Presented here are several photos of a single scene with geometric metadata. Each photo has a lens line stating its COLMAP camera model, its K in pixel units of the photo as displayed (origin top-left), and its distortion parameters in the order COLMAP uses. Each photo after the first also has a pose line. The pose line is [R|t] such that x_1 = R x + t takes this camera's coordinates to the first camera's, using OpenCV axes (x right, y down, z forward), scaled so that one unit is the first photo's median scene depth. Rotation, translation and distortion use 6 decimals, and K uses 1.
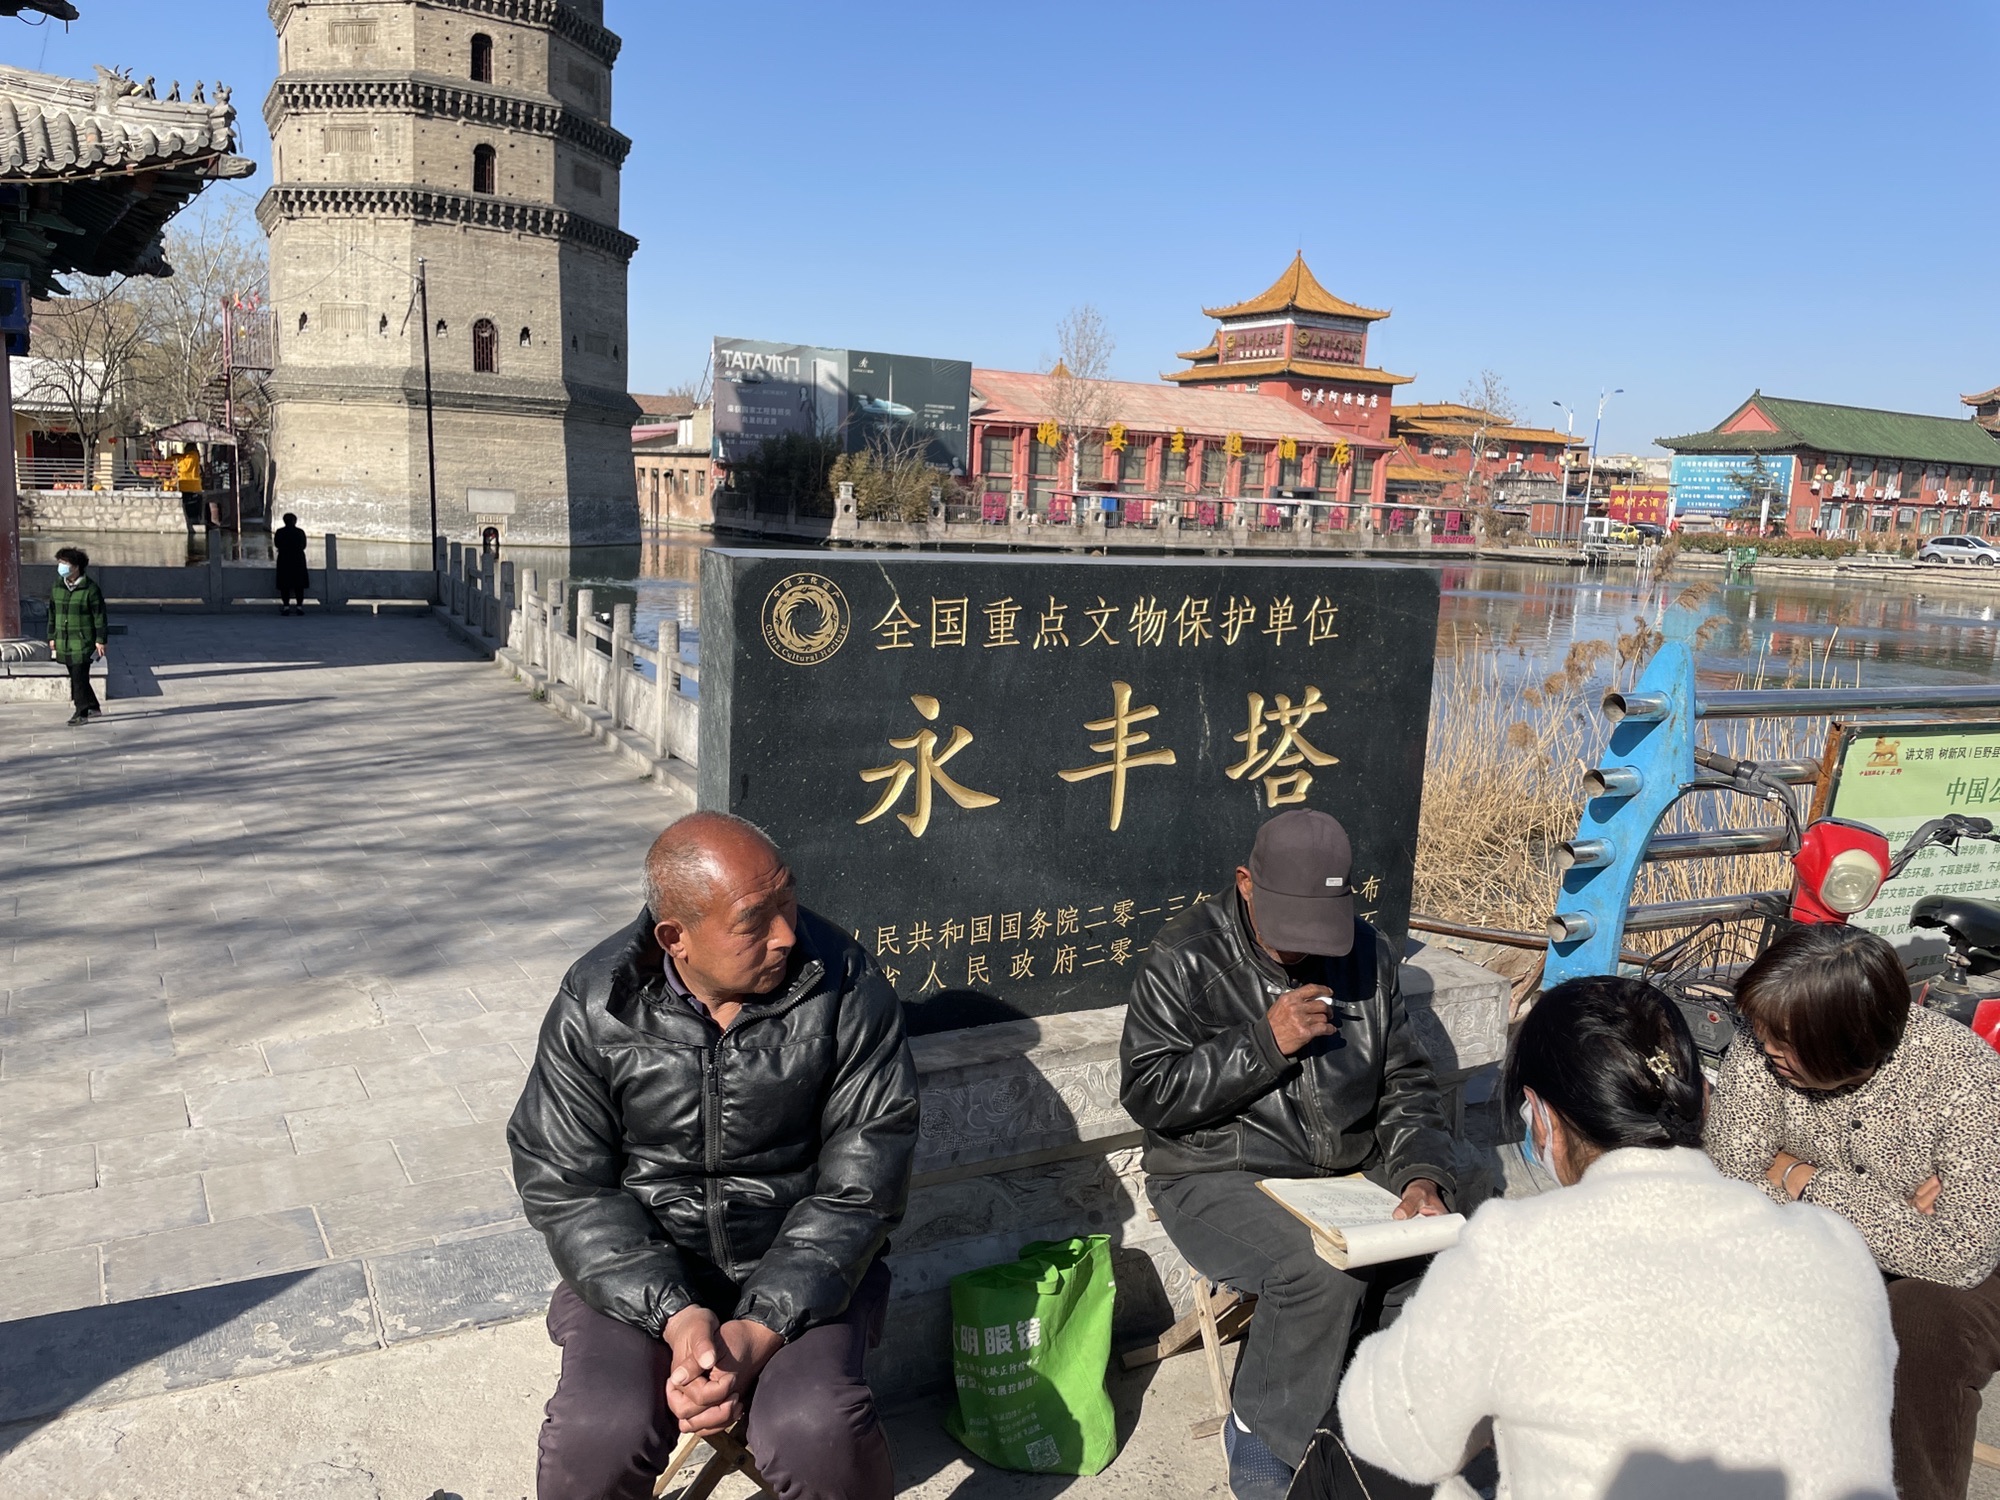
lens RADIAL K [[1506.2, 0, 1032.8], [0, 1506.2, 746.8], [0, 0, 1]] dist [0.075491, -0.104087]
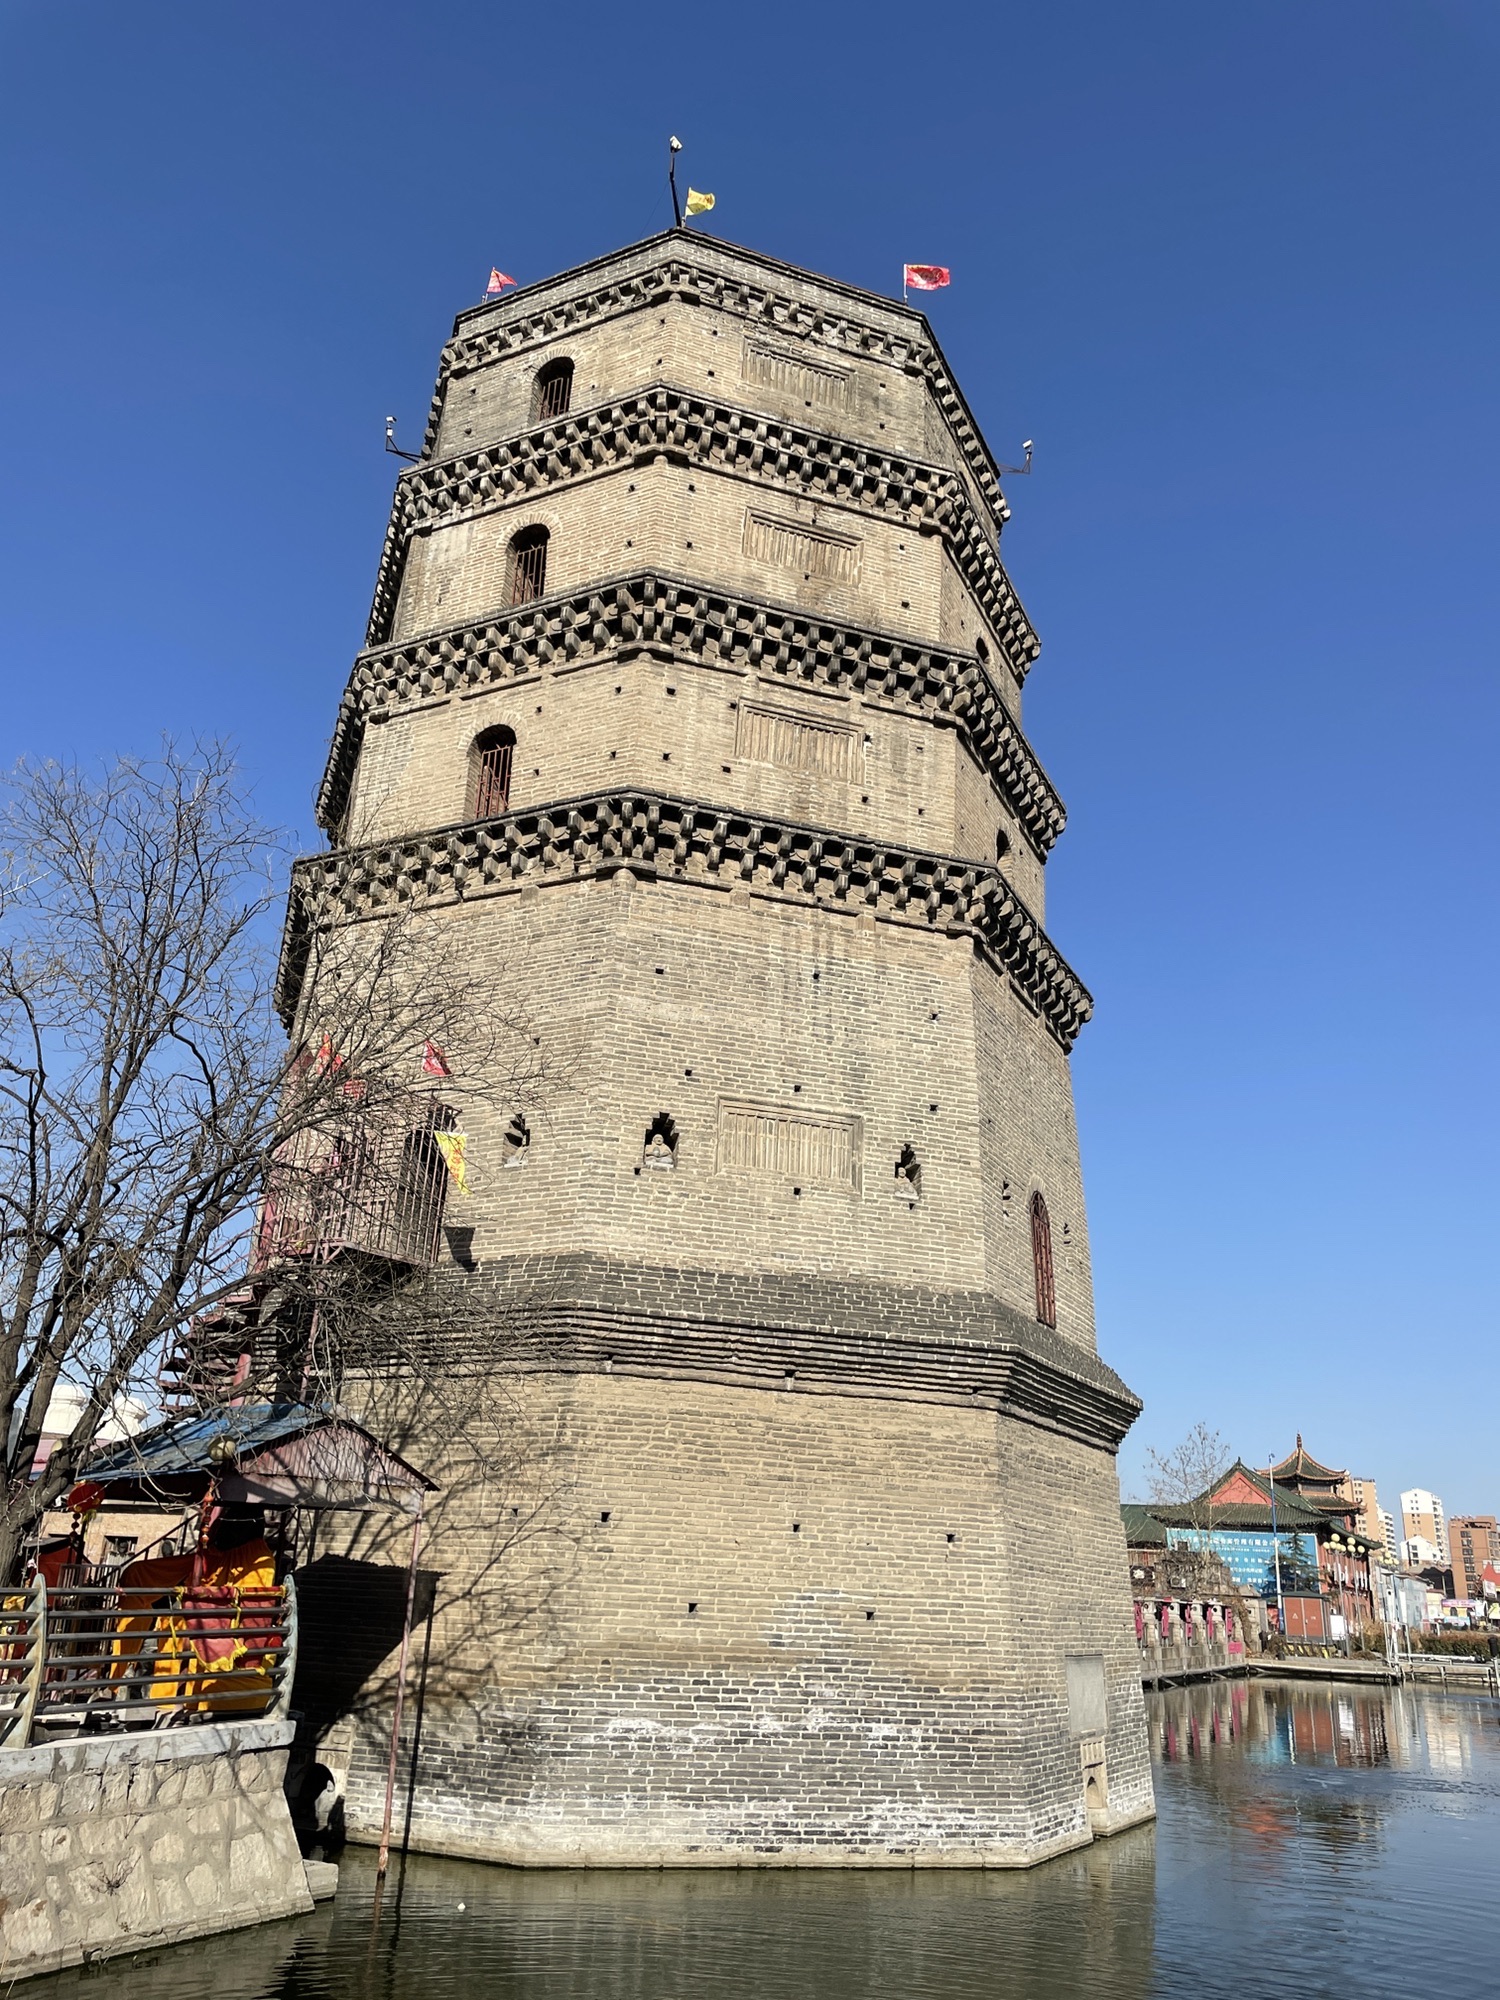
lens RADIAL K [[1501.0, 0, 745.8], [0, 1501.0, 981.8], [0, 0, 1]] dist [0.115092, -0.172713]
pose [[0.843817, 0.191463, 0.501312, -0.647787], [0.082310, 0.876954, -0.473474, -0.149912], [-0.530280, 0.440788, 0.724229, 0.739893]]
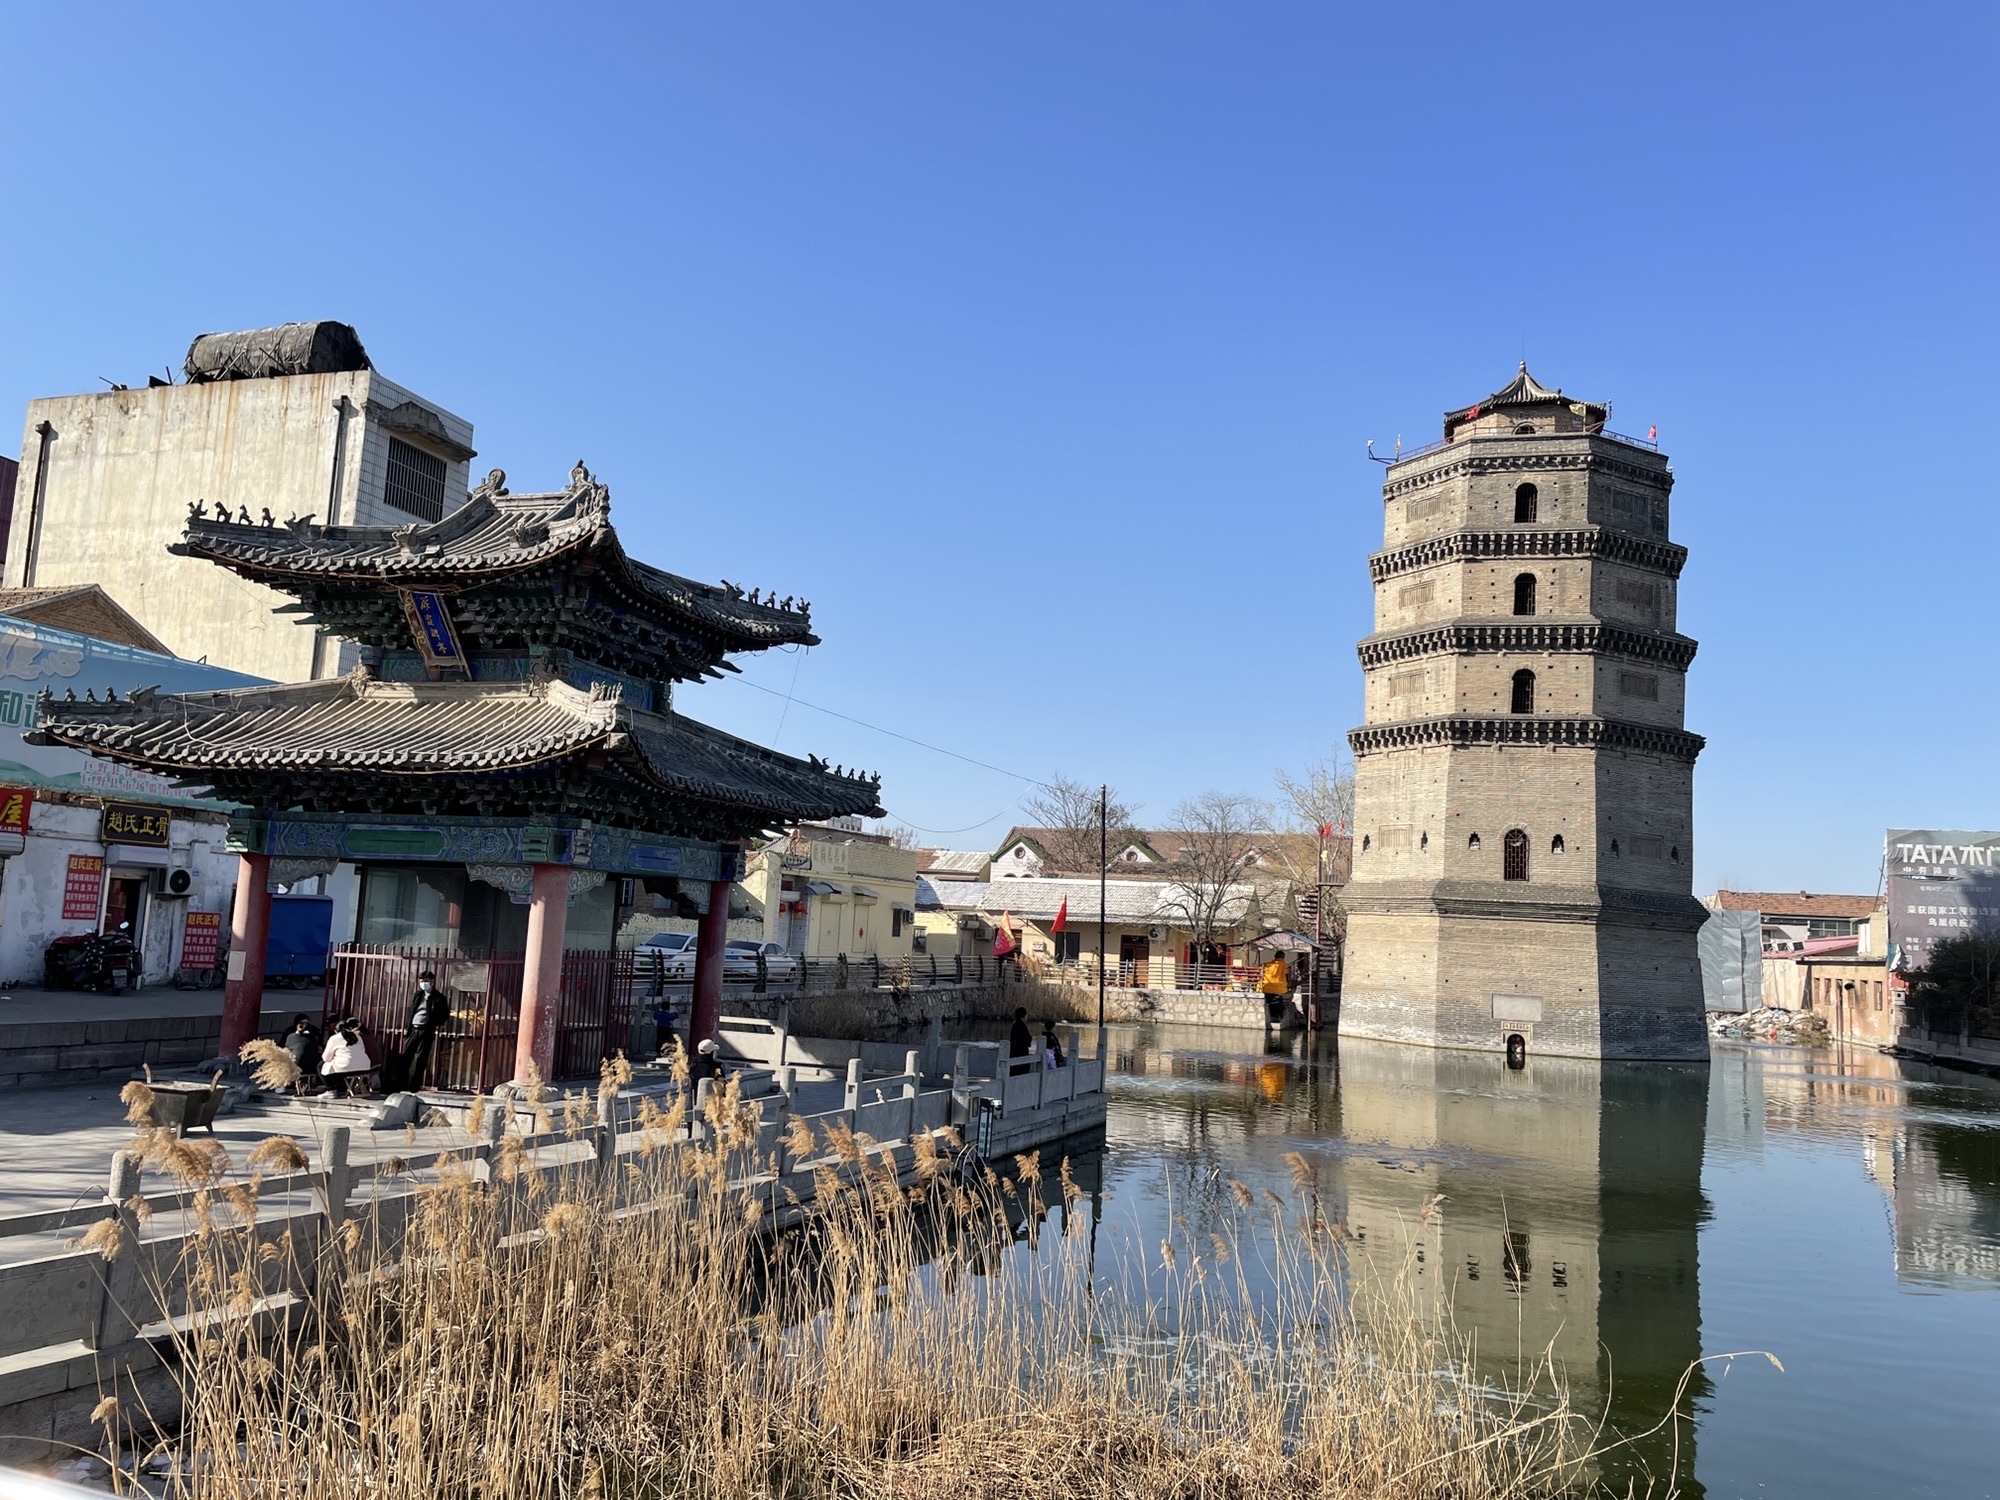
lens RADIAL K [[1501.0, 0, 1000.0], [0, 1501.0, 750.0], [0, 0, 1]] dist [0.115092, -0.172713]
pose [[0.655623, -0.105584, -0.747670, 0.183103], [-0.143587, 0.954675, -0.260726, -0.016967], [0.741311, 0.278294, 0.610746, 0.108517]]
